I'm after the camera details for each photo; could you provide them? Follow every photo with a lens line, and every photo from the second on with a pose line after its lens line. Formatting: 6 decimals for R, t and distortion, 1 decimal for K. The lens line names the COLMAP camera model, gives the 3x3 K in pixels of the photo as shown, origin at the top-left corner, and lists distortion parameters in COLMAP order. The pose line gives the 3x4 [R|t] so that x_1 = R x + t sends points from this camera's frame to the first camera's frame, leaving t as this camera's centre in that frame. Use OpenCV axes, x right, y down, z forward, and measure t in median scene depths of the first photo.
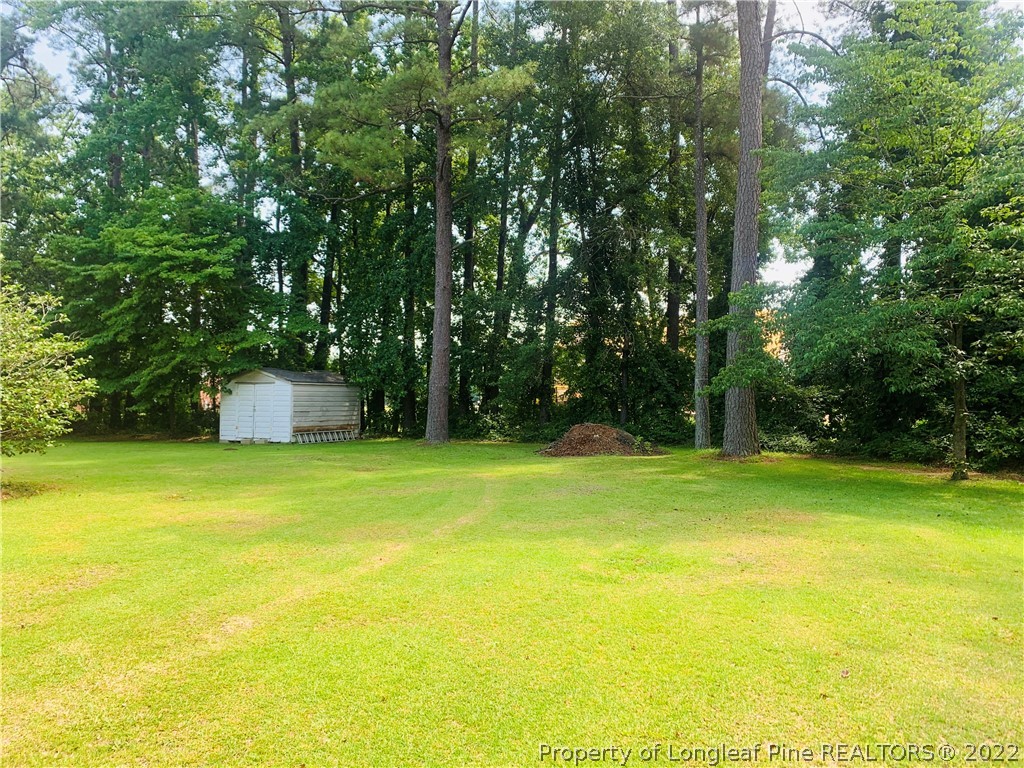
lens RADIAL K [[791.9, 0, 516.1], [0, 791.9, 370.9], [0, 0, 1]] dist [0.044625, -0.056976]
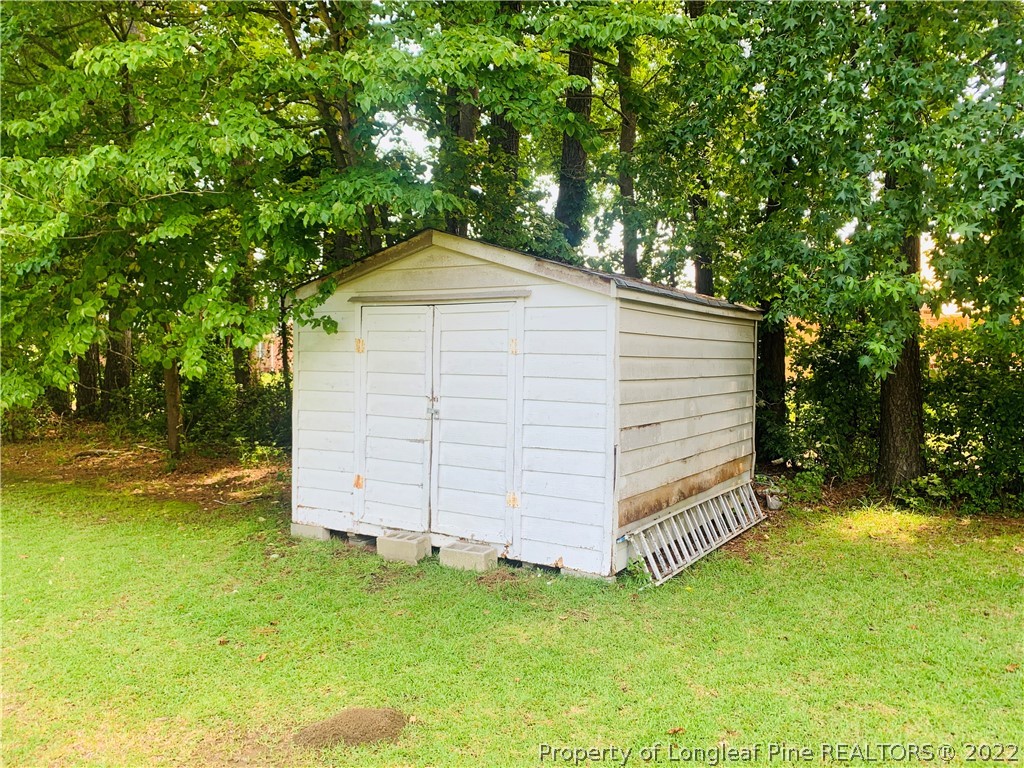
lens RADIAL K [[791.9, 0, 516.1], [0, 791.9, 370.9], [0, 0, 1]] dist [0.044625, -0.056976]
pose [[0.996030, 0.014117, -0.087891, -0.281086], [-0.009101, 0.998321, 0.057210, 0.022587], [0.088551, -0.056183, 0.994486, 0.760059]]
